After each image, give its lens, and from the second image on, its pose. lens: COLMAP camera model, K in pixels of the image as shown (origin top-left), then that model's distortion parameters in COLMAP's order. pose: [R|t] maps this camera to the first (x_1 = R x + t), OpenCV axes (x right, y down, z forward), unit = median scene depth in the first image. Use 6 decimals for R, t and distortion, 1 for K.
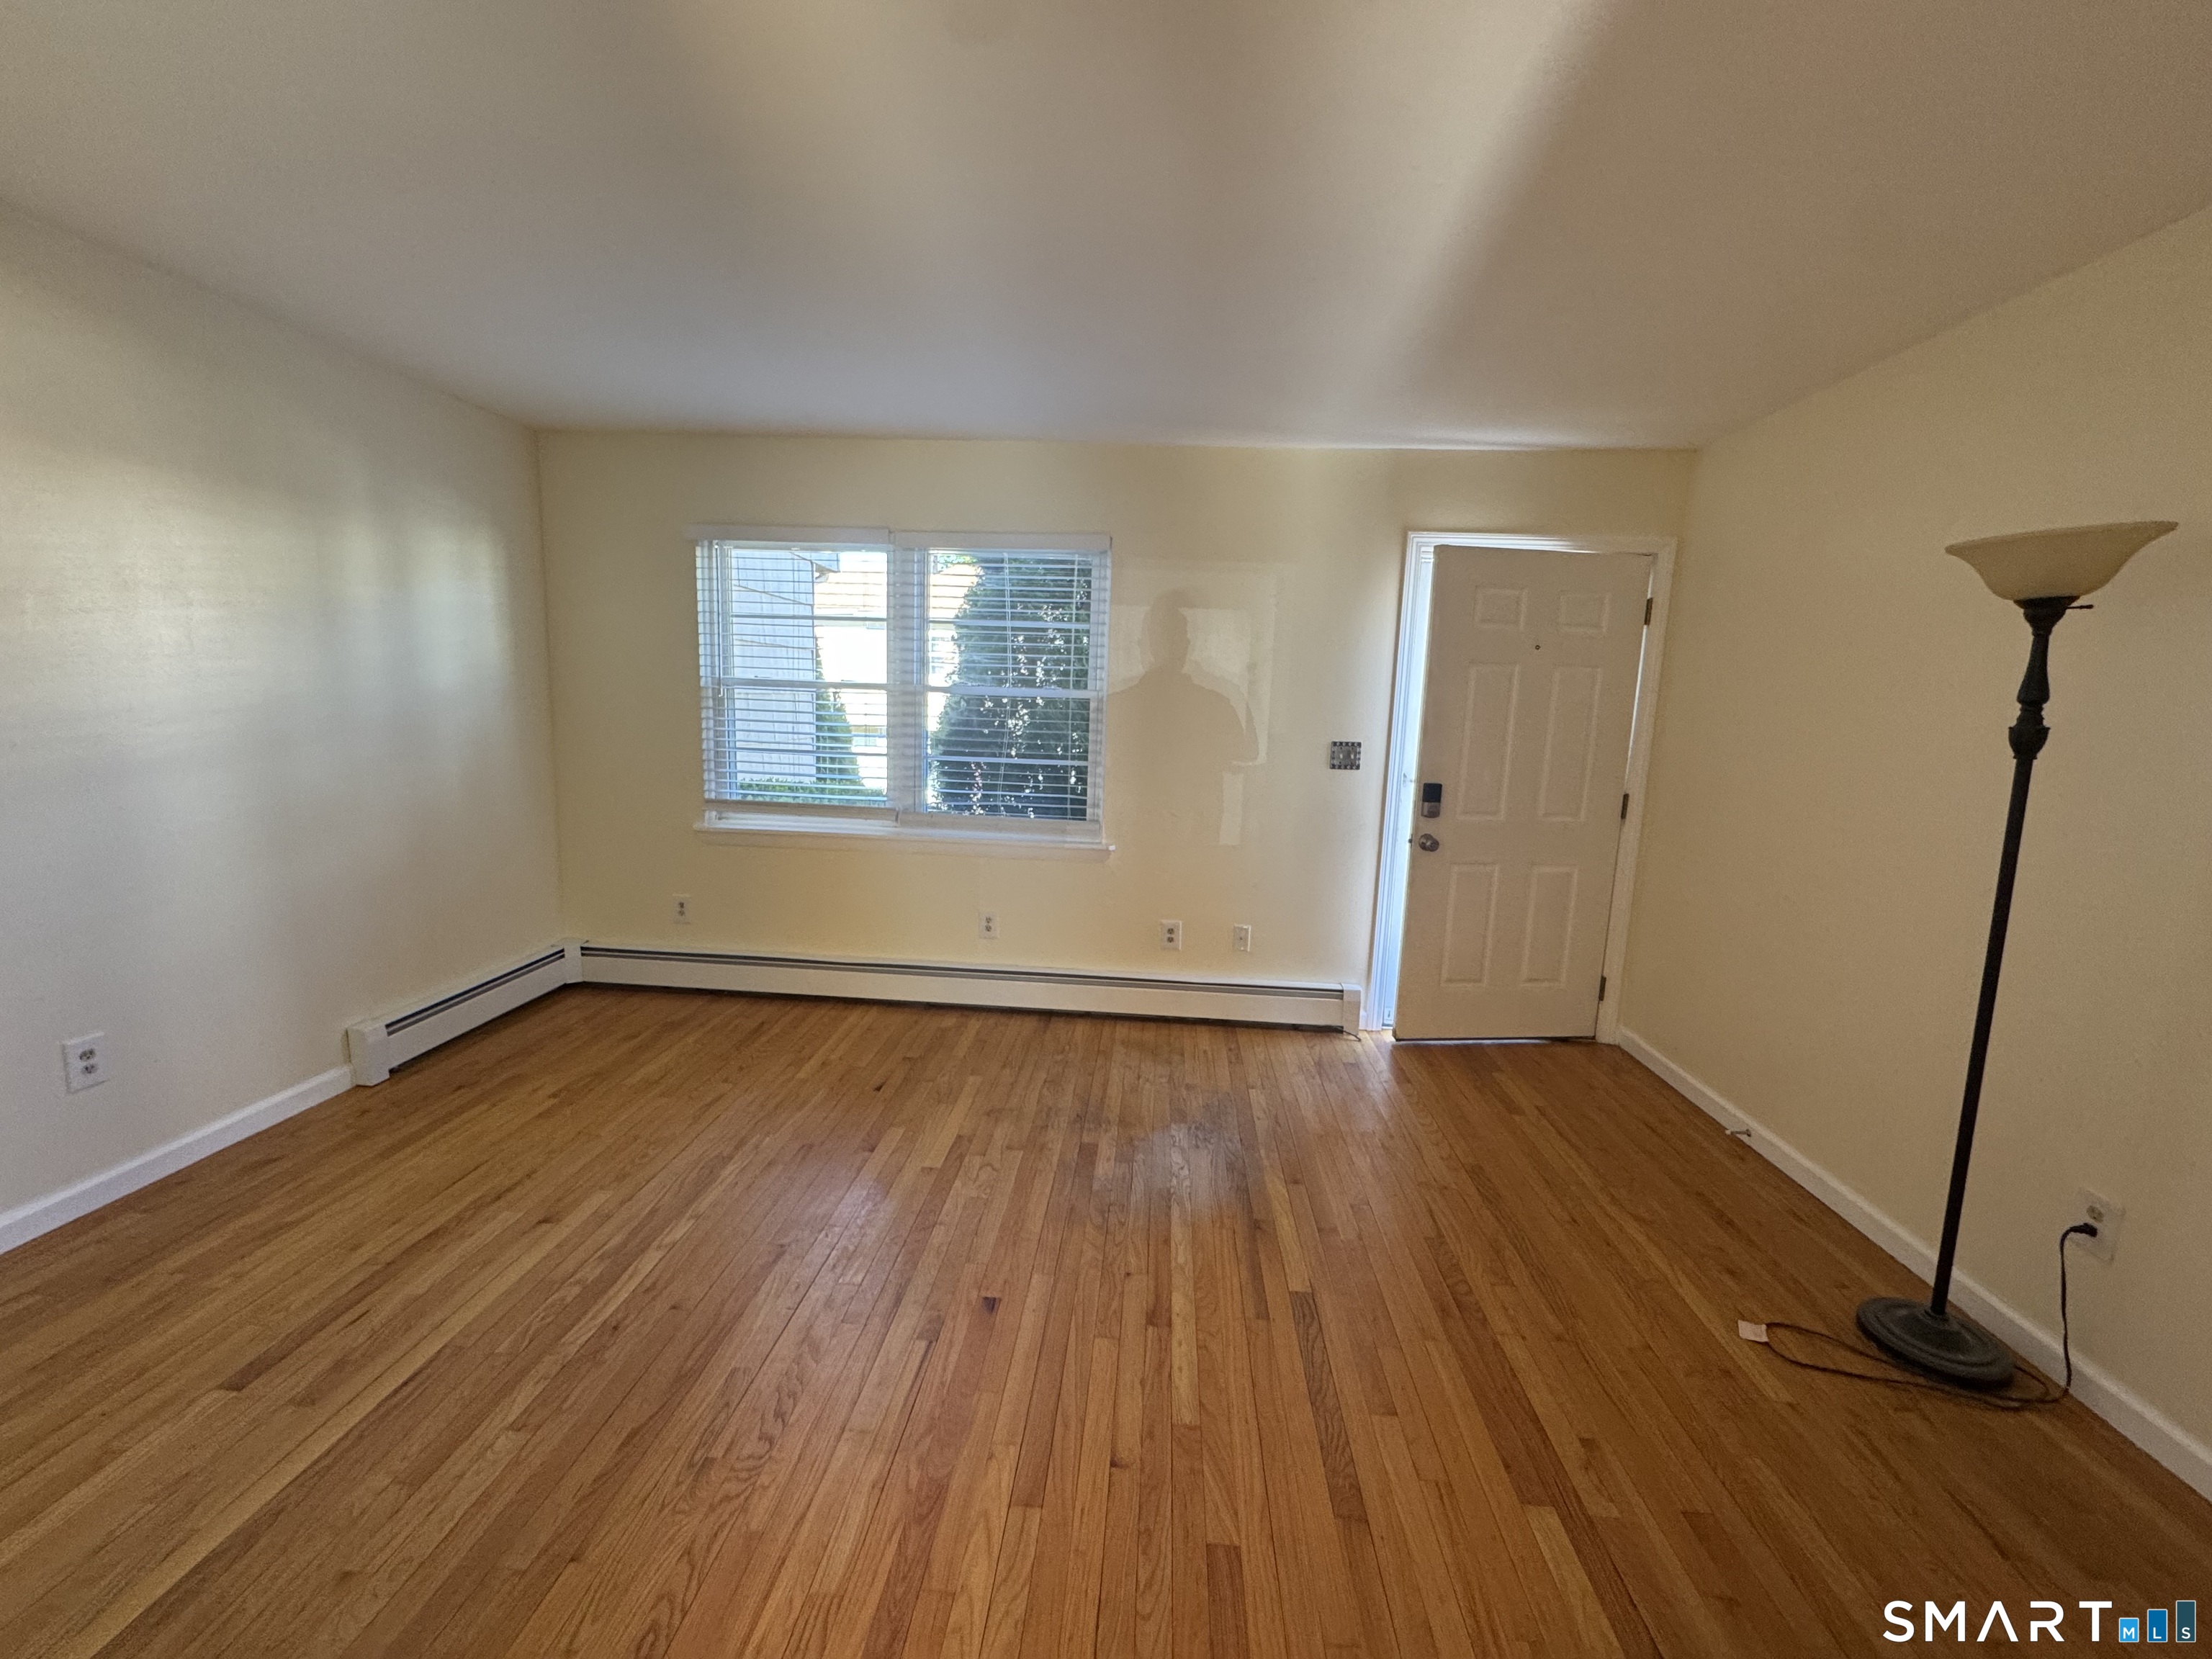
lens RADIAL K [[879.6, 0, 1112.1], [0, 879.6, 828.0], [0, 0, 1]] dist [-0.012057, 0.002185]
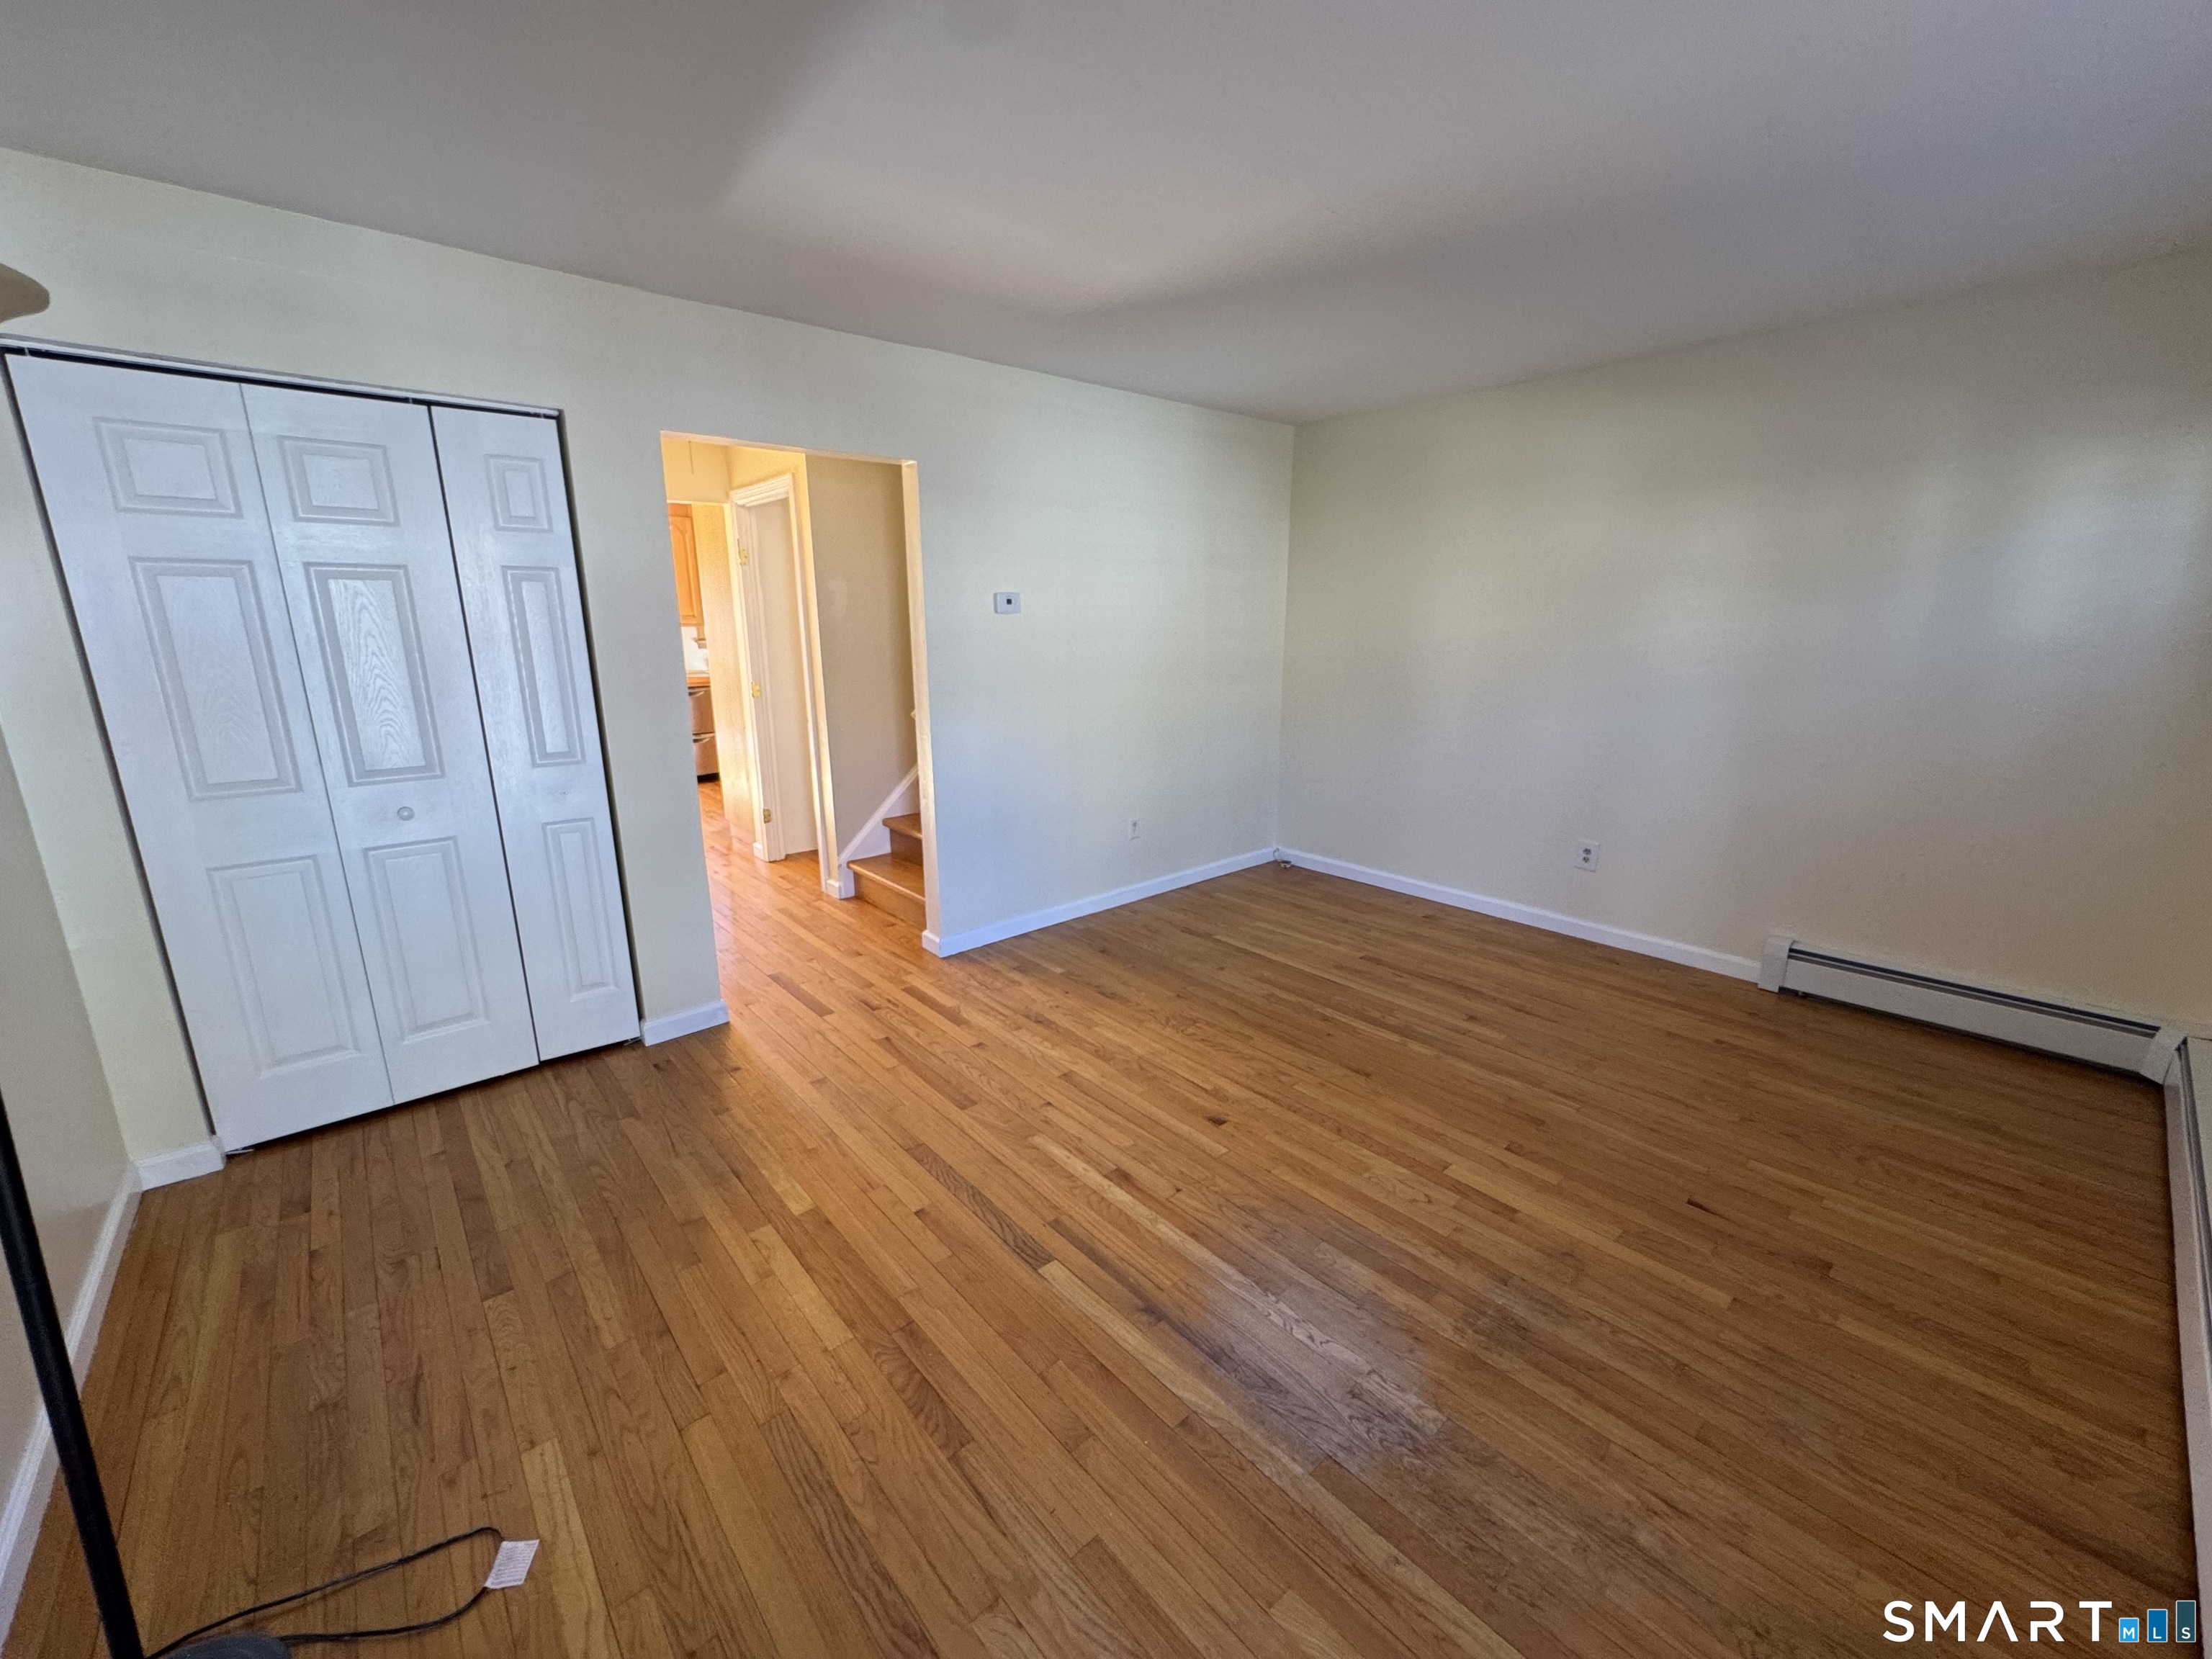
lens RADIAL K [[879.6, 0, 1112.1], [0, 879.6, 830.9], [0, 0, 1]] dist [-0.012057, 0.002185]
pose [[-0.703604, 0.137224, -0.697217, 0.724241], [-0.125191, 0.941891, 0.311717, -0.209520], [0.699478, 0.306611, -0.645539, 1.439929]]
